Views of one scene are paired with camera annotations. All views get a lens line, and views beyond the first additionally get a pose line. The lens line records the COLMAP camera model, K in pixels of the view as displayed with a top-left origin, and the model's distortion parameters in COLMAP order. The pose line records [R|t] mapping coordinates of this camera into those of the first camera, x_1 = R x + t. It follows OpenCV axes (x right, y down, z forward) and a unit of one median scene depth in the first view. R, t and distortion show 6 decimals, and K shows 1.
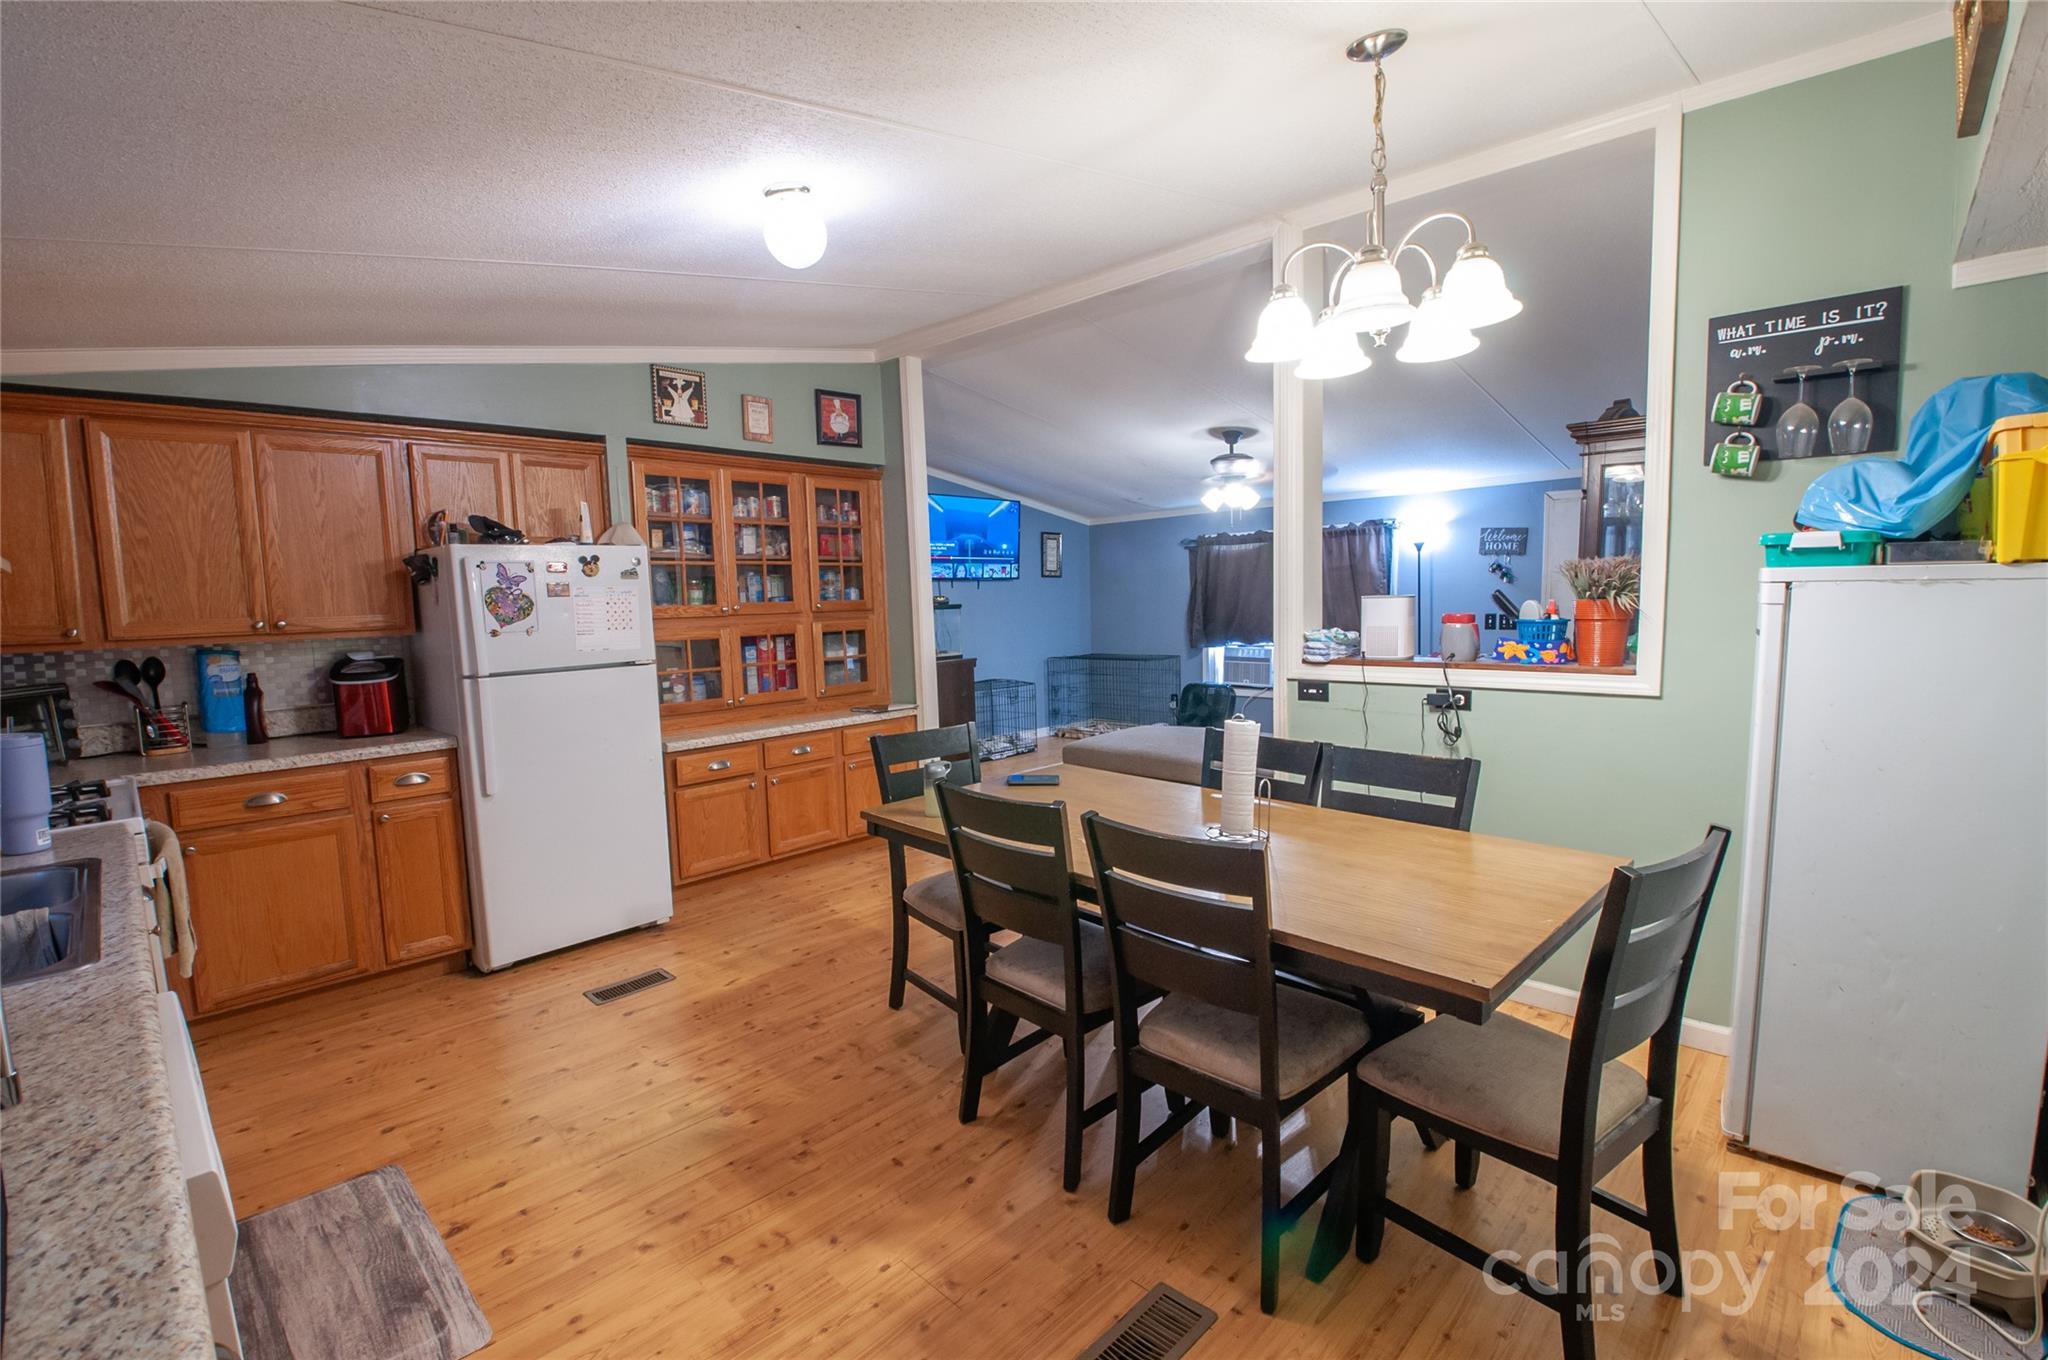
lens RADIAL K [[895.0, 0, 1028.1], [0, 895.0, 690.0], [0, 0, 1]] dist [-0.001314, -0.000122]
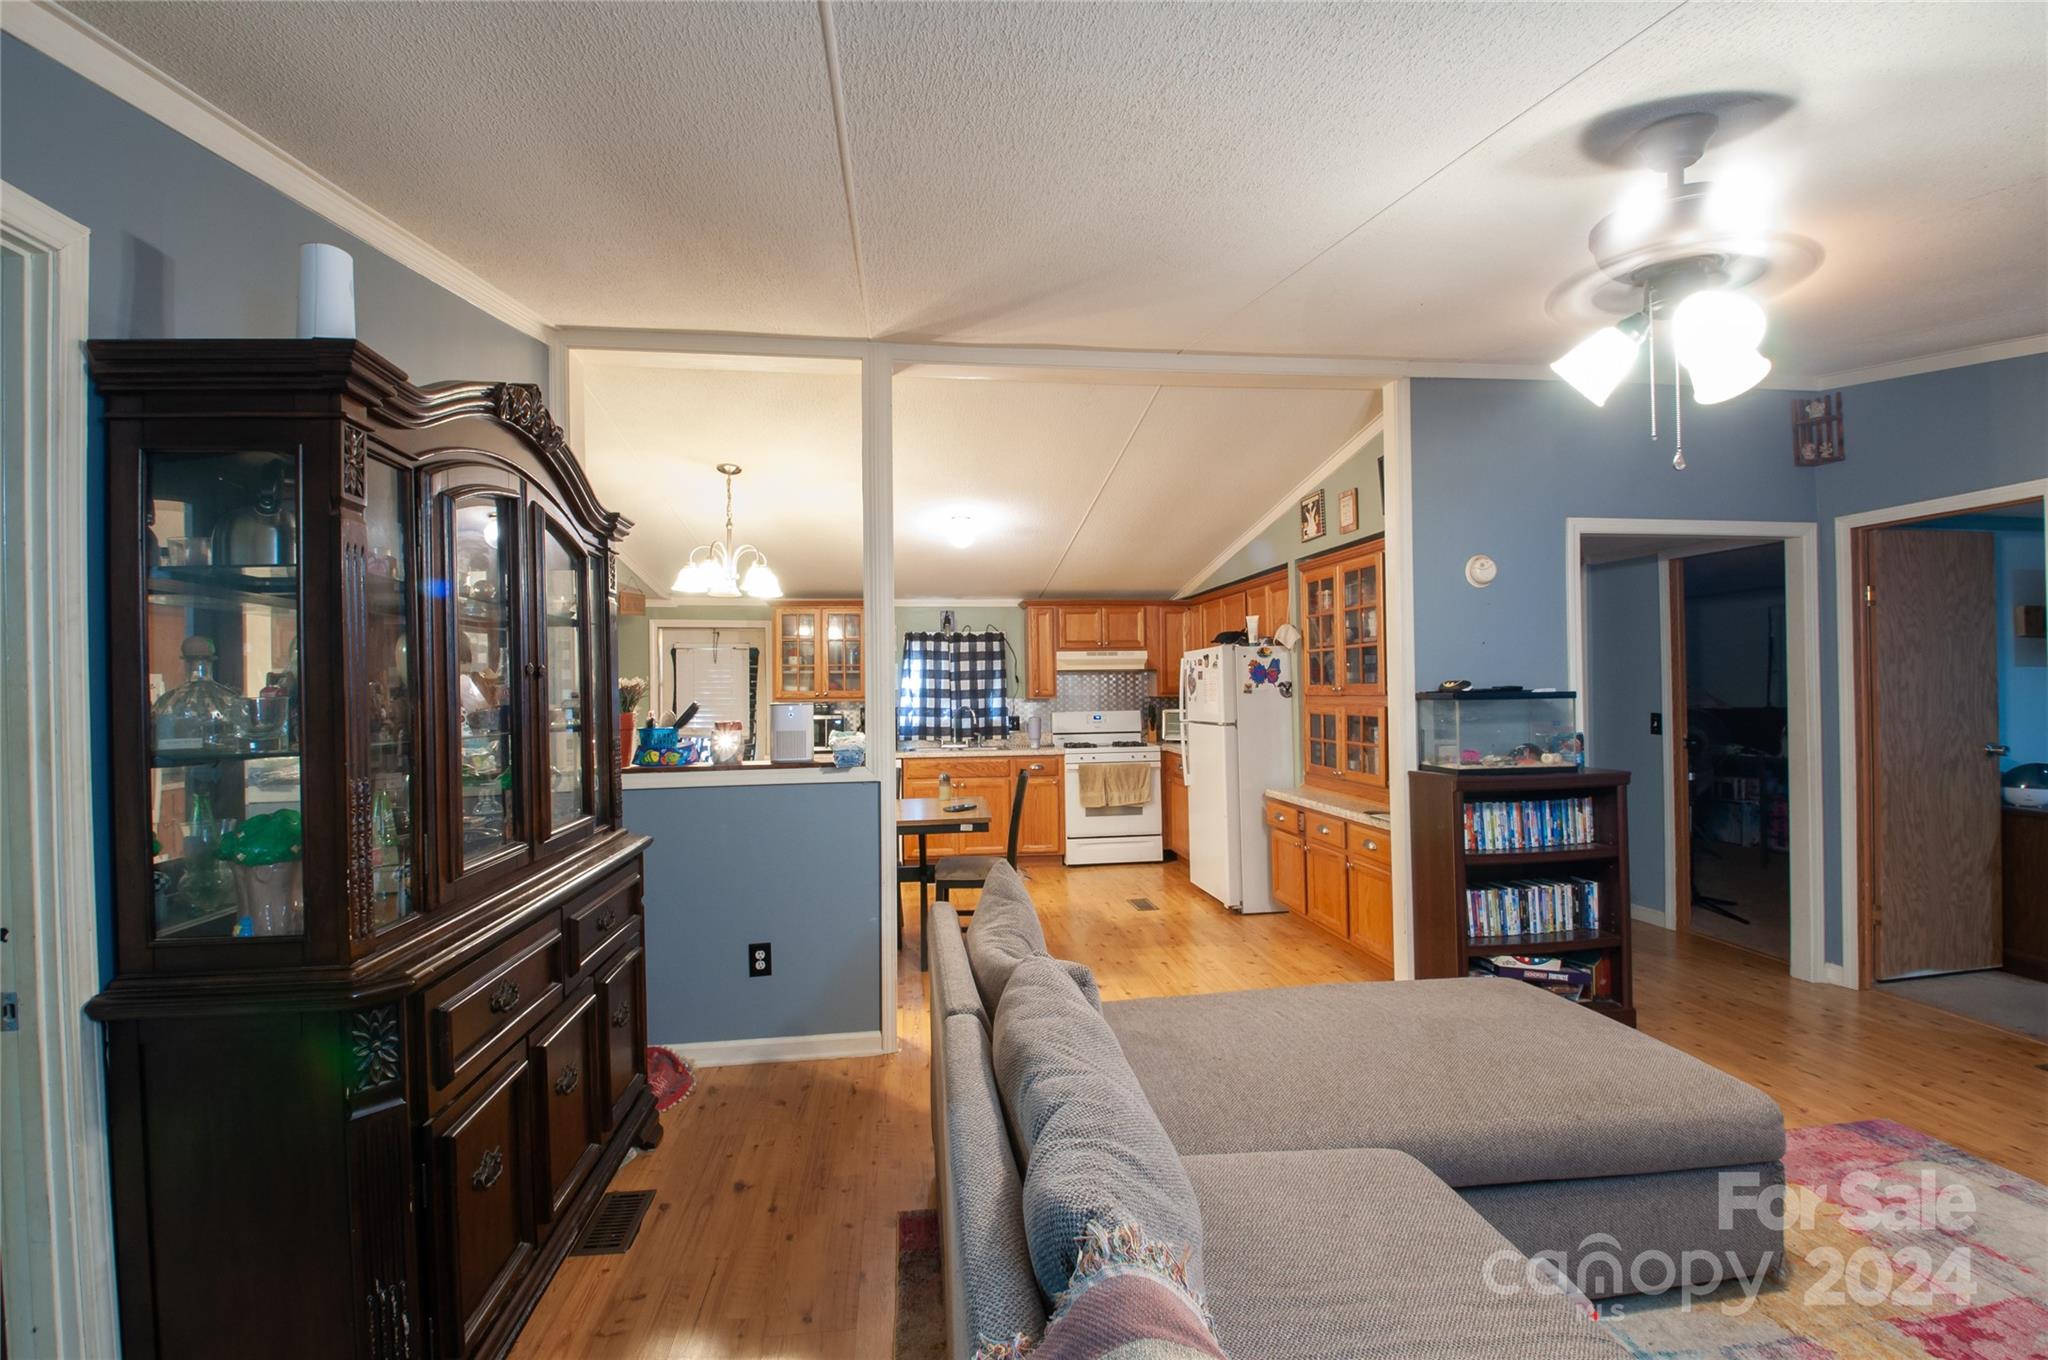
lens RADIAL K [[895.0, 0, 1028.1], [0, 895.0, 690.0], [0, 0, 1]] dist [-0.001314, -0.000122]
pose [[-0.624044, 0.040330, -0.780347, 1.029345], [-0.050561, 0.994490, 0.091830, -0.230460], [0.779751, 0.096761, -0.618567, 1.856258]]
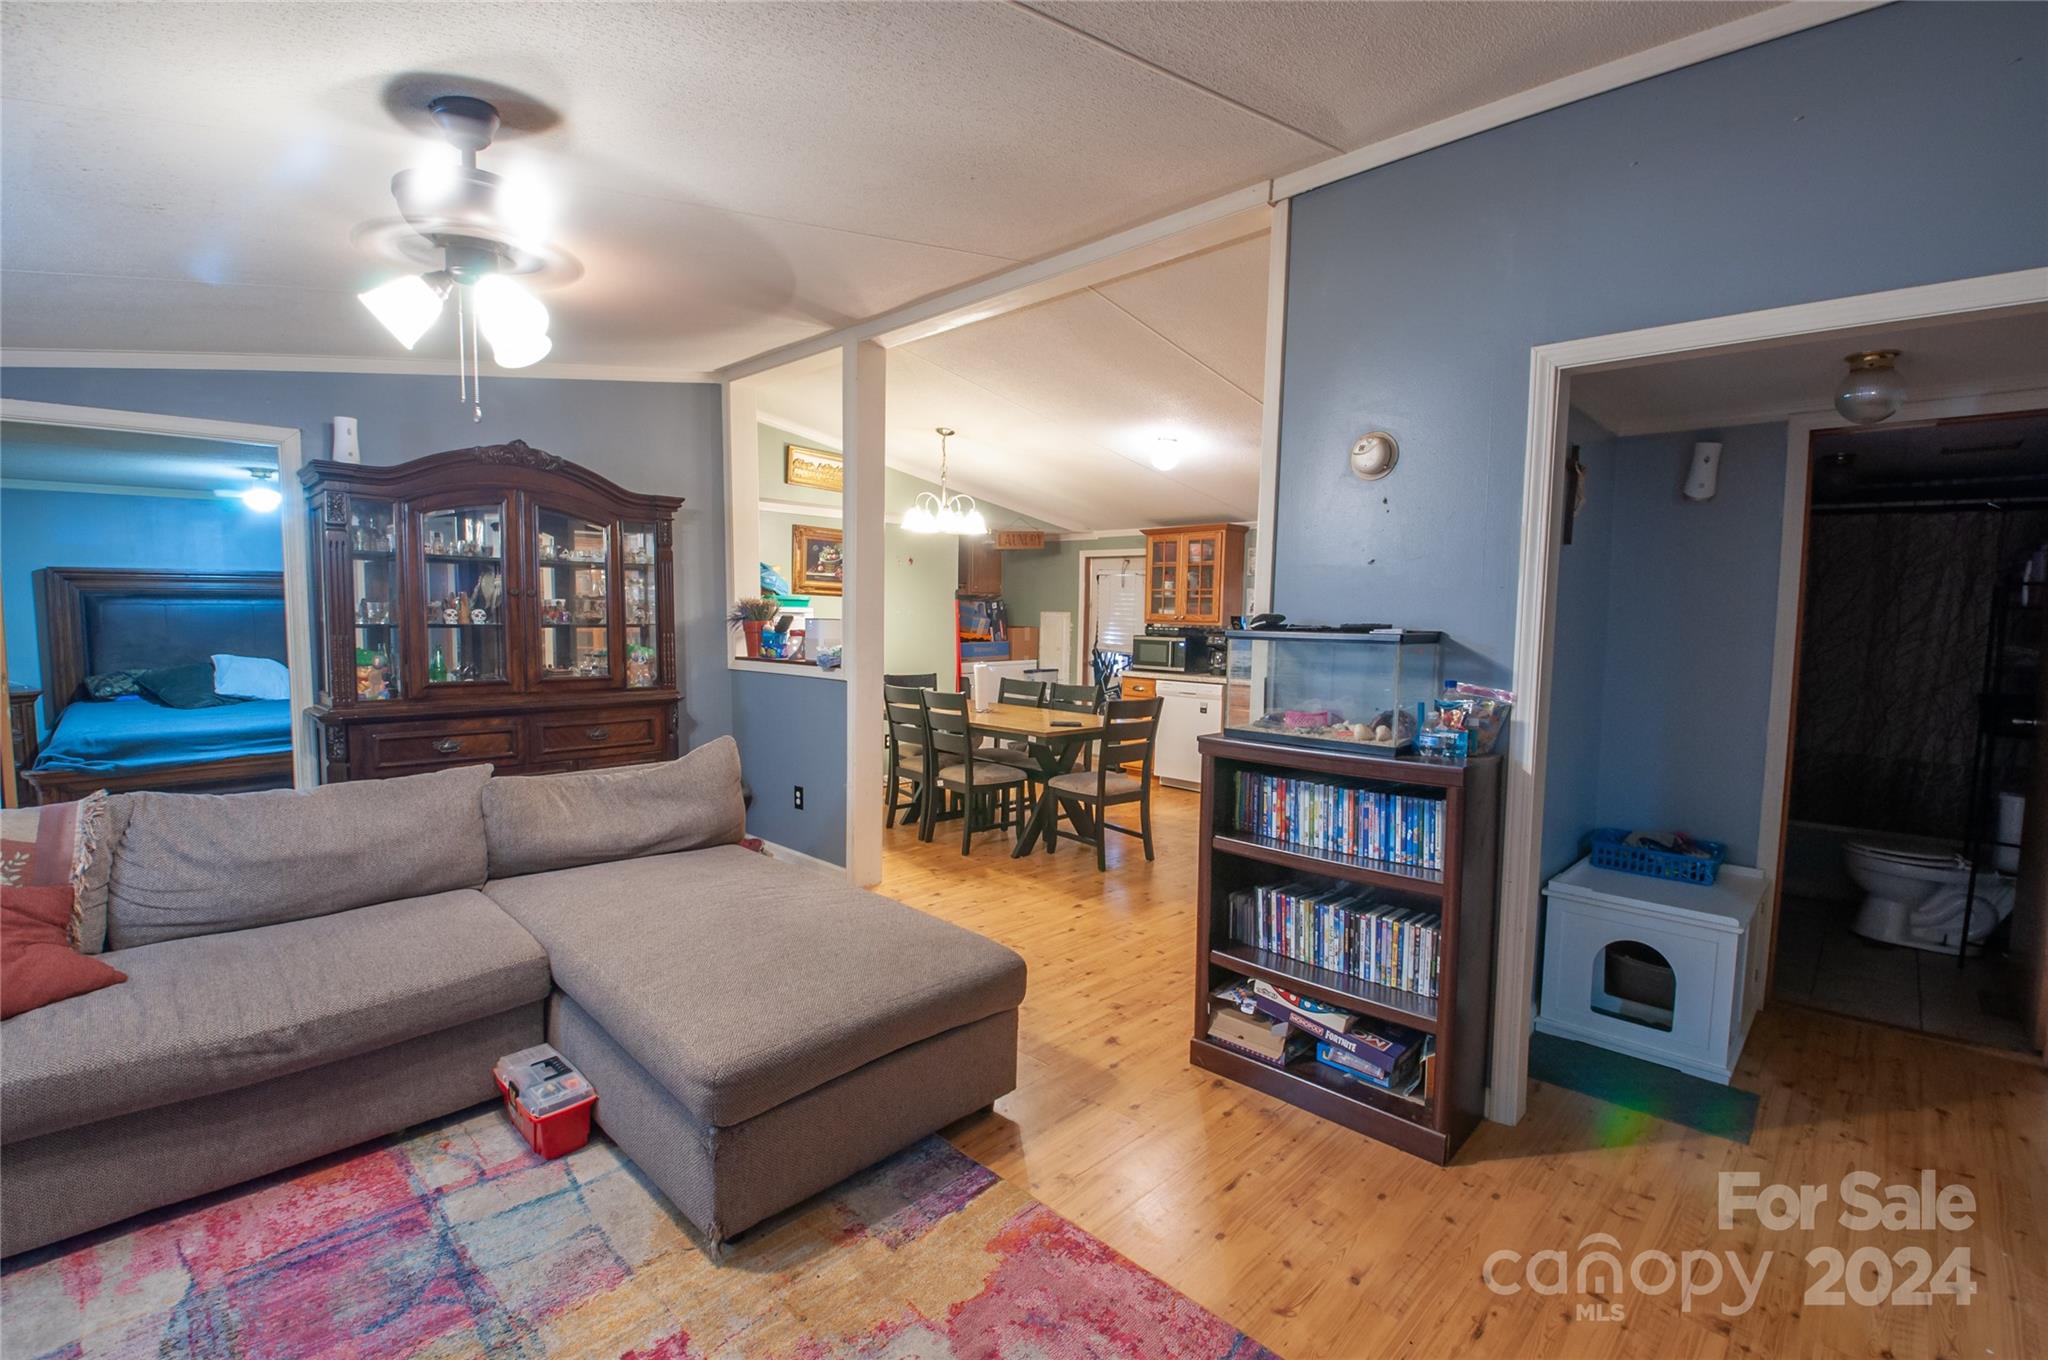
lens RADIAL K [[916.1, 0, 1024.4], [0, 916.1, 688.6], [0, 0, 1]] dist [0.001836, 0.000401]
pose [[-0.999603, 0.014769, 0.024005, 0.029845], [0.019005, 0.982149, 0.187143, -0.262441], [-0.020812, 0.187524, -0.982039, 2.442368]]
